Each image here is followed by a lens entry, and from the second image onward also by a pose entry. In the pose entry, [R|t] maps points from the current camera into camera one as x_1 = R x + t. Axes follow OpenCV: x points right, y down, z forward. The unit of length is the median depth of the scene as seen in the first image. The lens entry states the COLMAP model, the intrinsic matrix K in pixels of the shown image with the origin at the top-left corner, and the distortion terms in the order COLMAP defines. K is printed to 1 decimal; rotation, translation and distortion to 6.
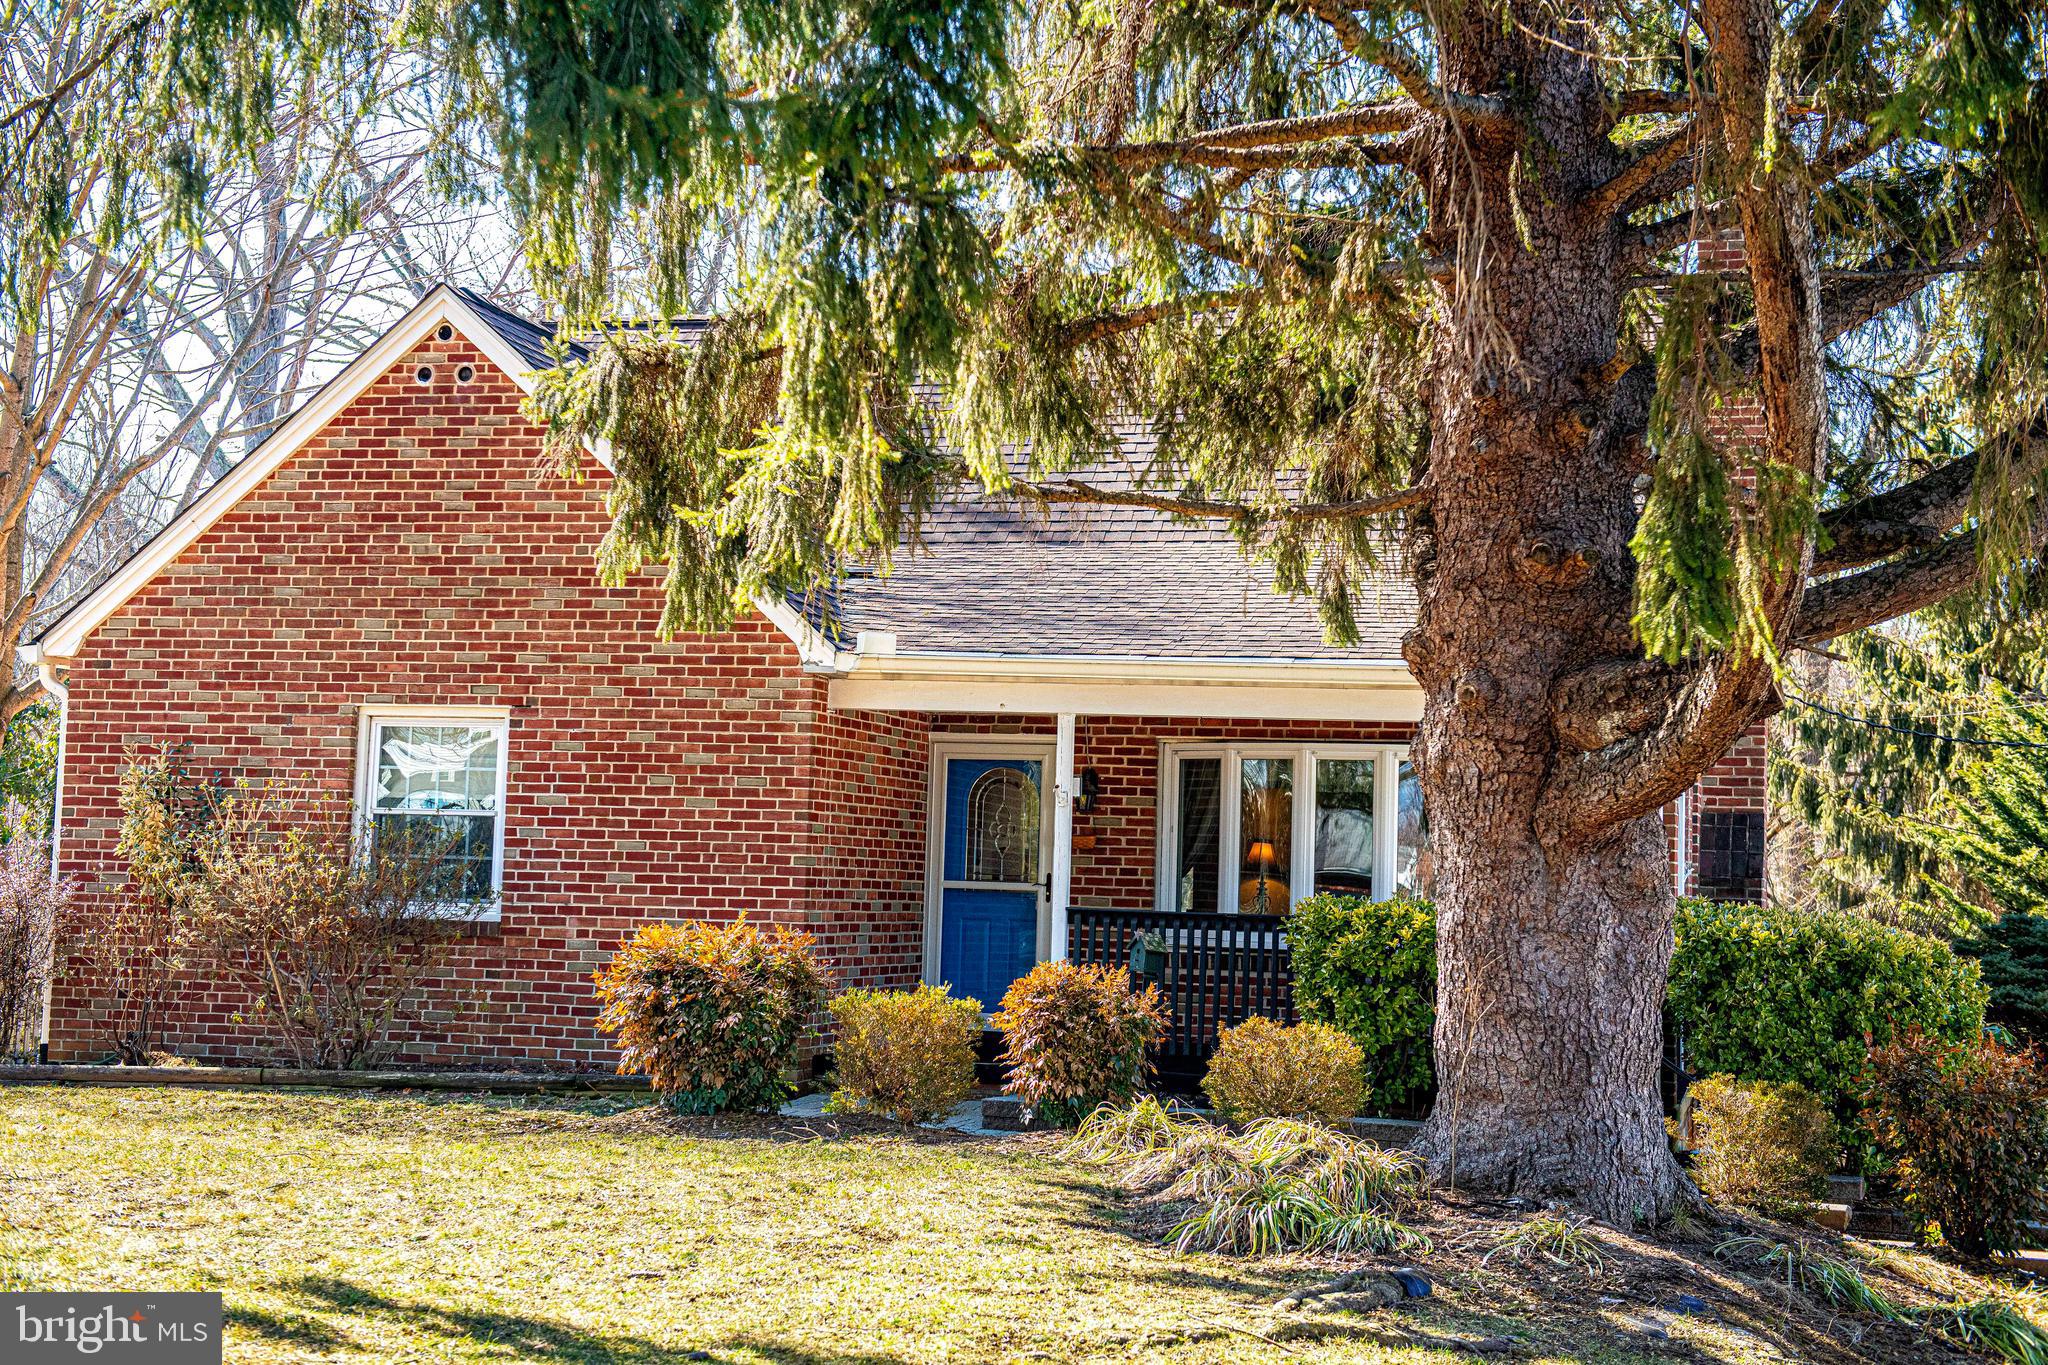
lens RADIAL K [[2834.6, 0, 1036.2], [0, 2834.6, 675.5], [0, 0, 1]] dist [0.129240, 0.000000]
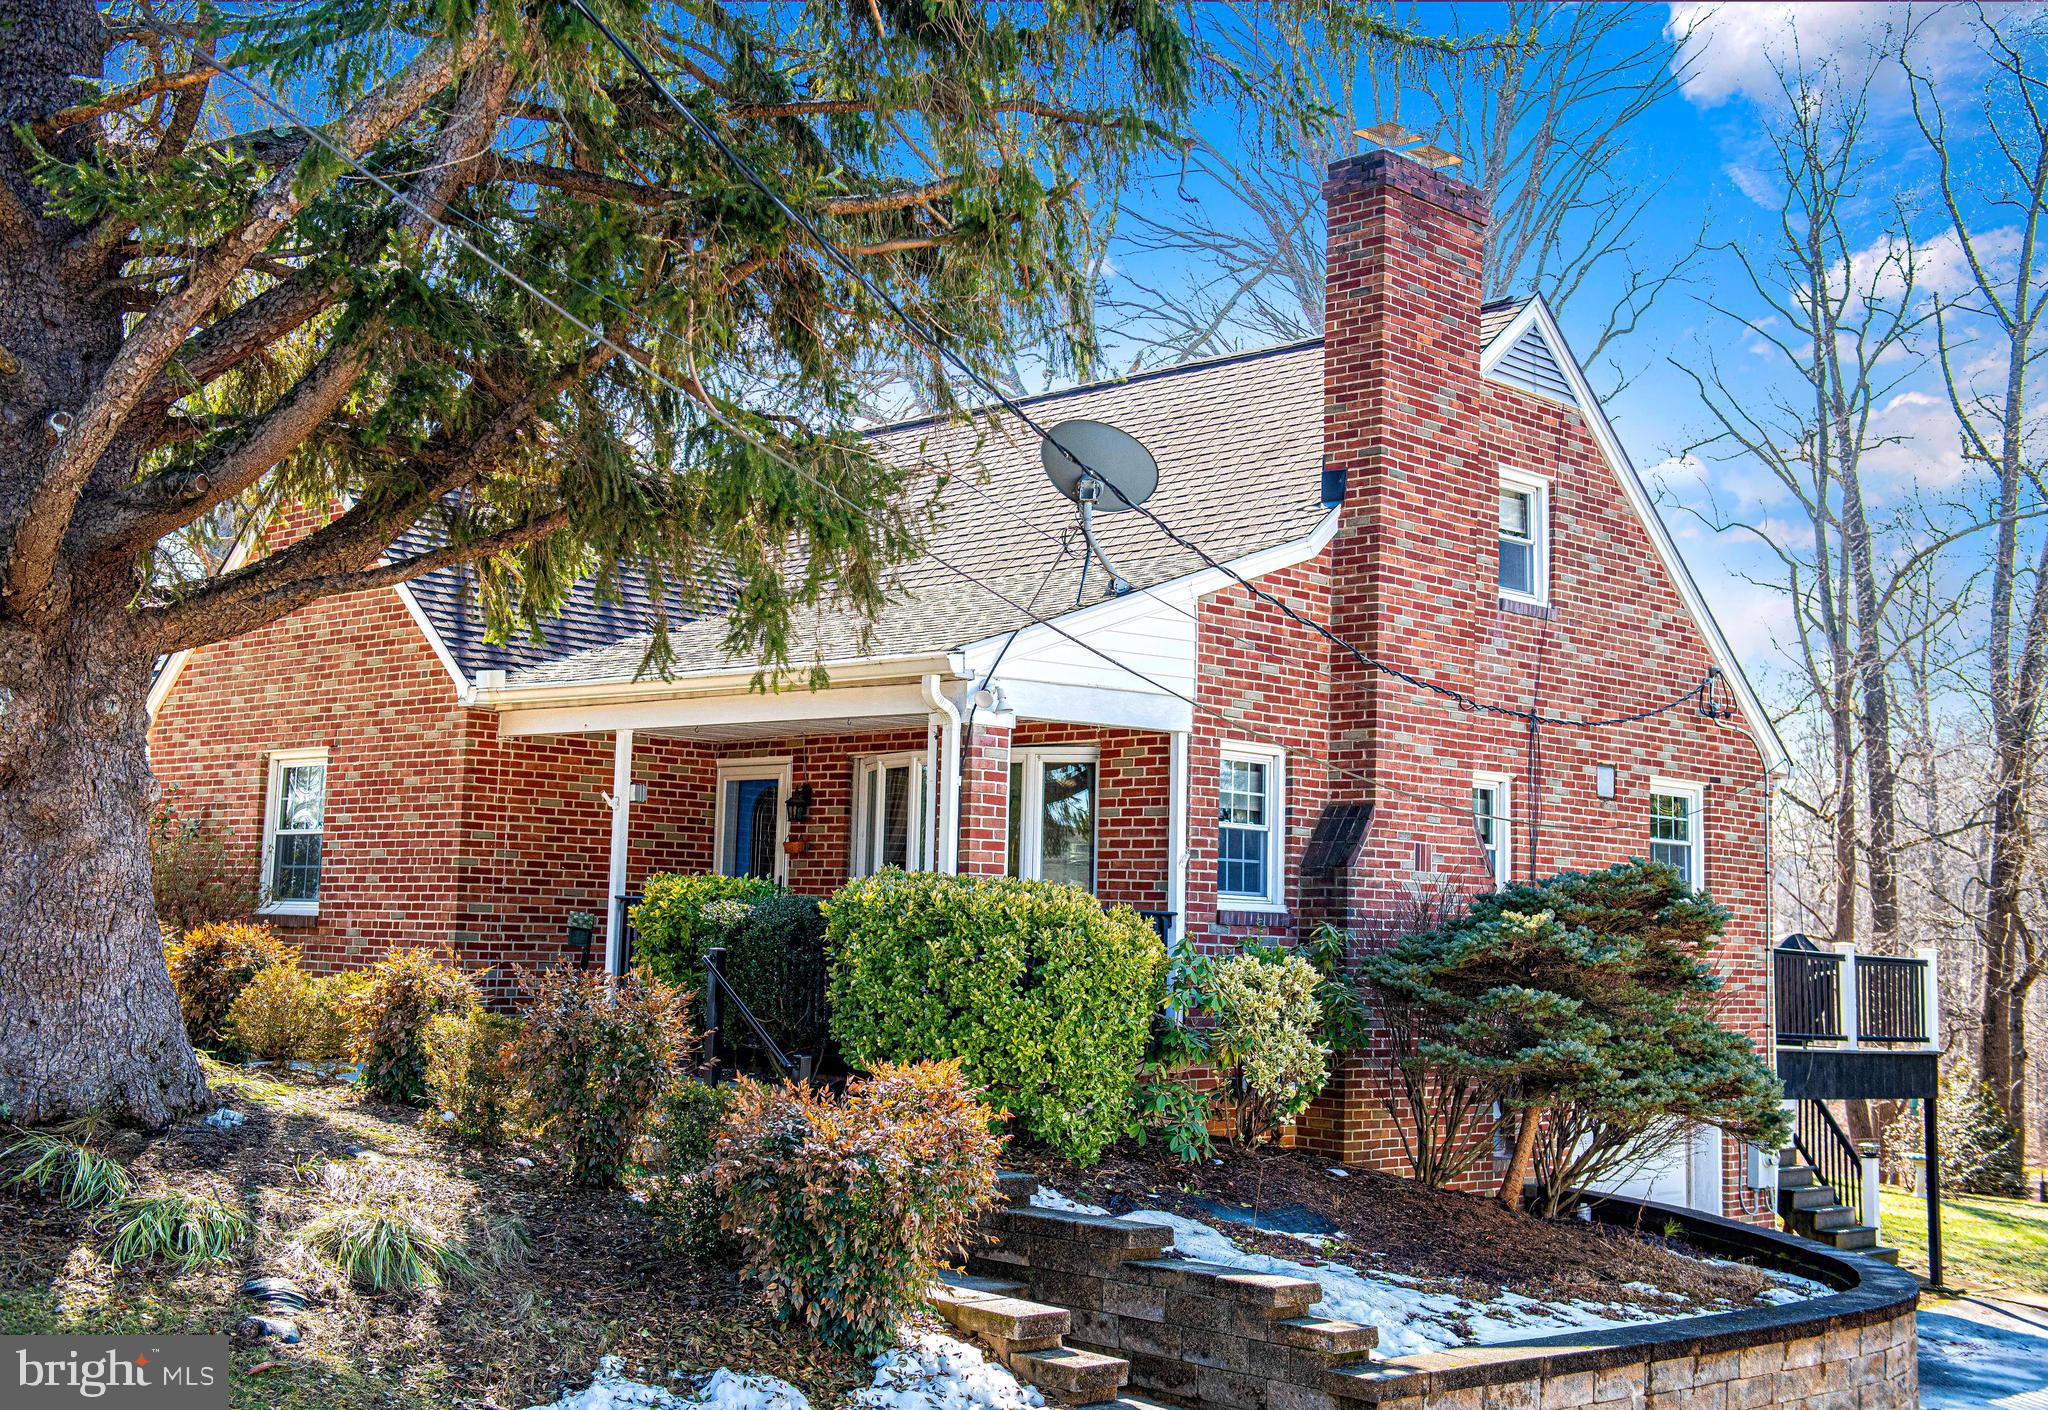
lens RADIAL K [[2366.4, 0, 1013.3], [0, 2366.4, 695.0], [0, 0, 1]] dist [0.071113, 0.000000]
pose [[0.871496, -0.054079, -0.487411, 0.595377], [0.033979, 0.998171, -0.049994, 0.050592], [0.489223, 0.027007, 0.871740, 0.215569]]
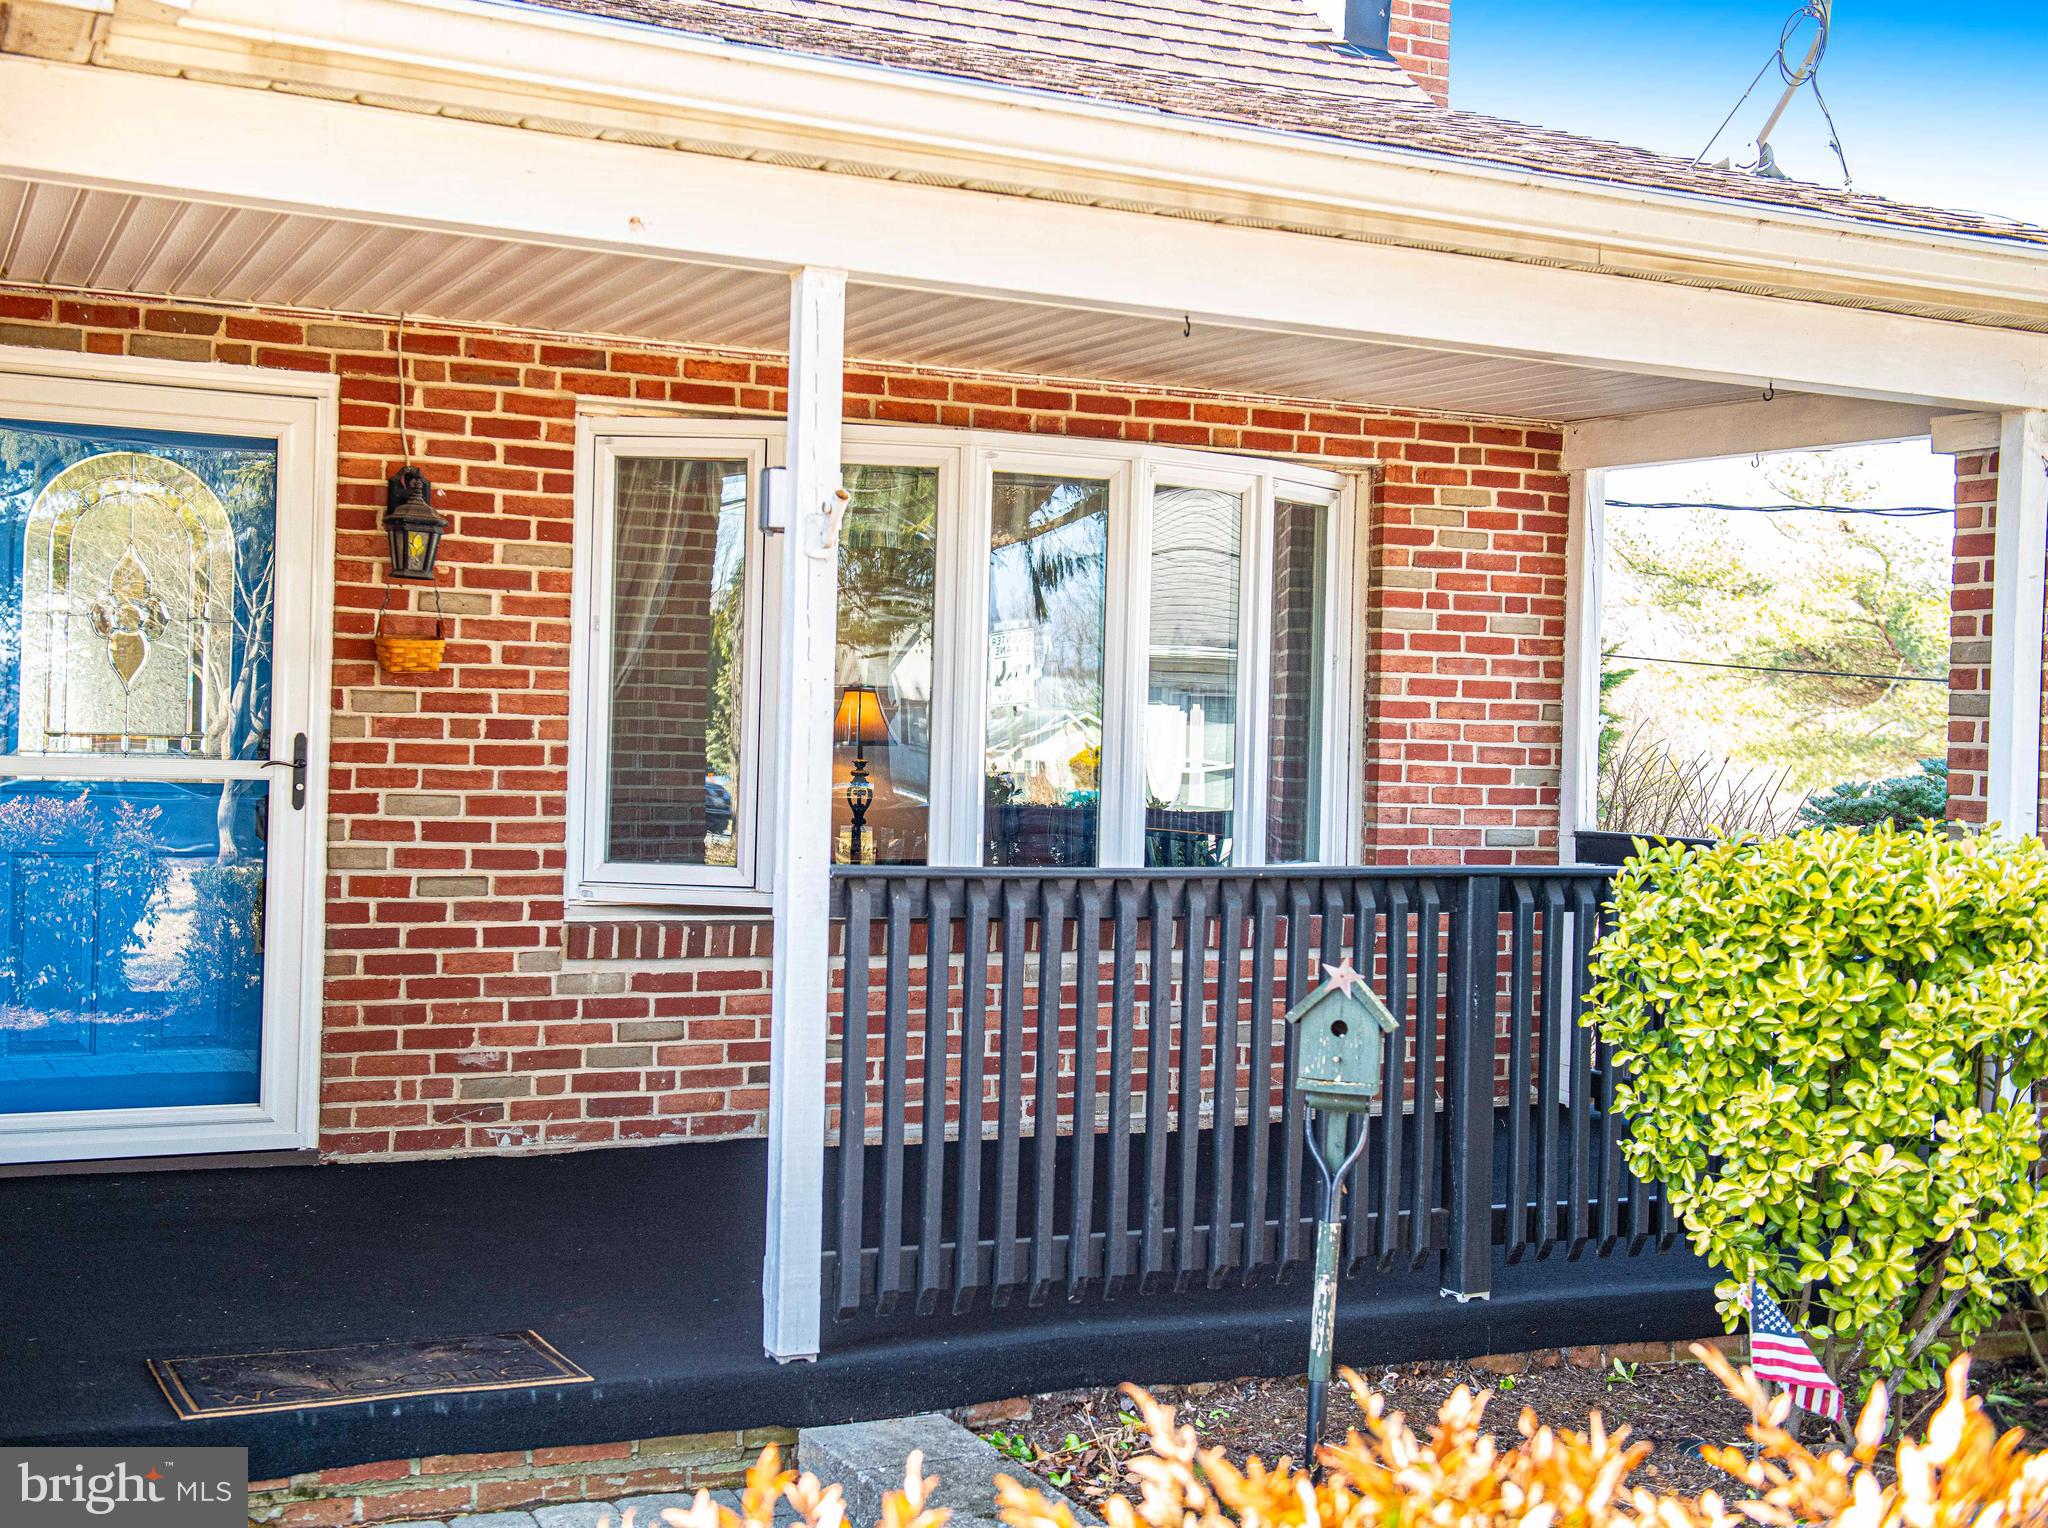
lens RADIAL K [[2404.1, 0, 957.1], [0, 2404.1, 726.6], [0, 0, 1]] dist [0.048488, 0.000000]
pose [[0.761680, -0.011921, 0.647844, -0.147611], [-0.052316, 0.995435, 0.079826, 0.040335], [-0.645838, -0.094695, 0.757579, 0.737705]]
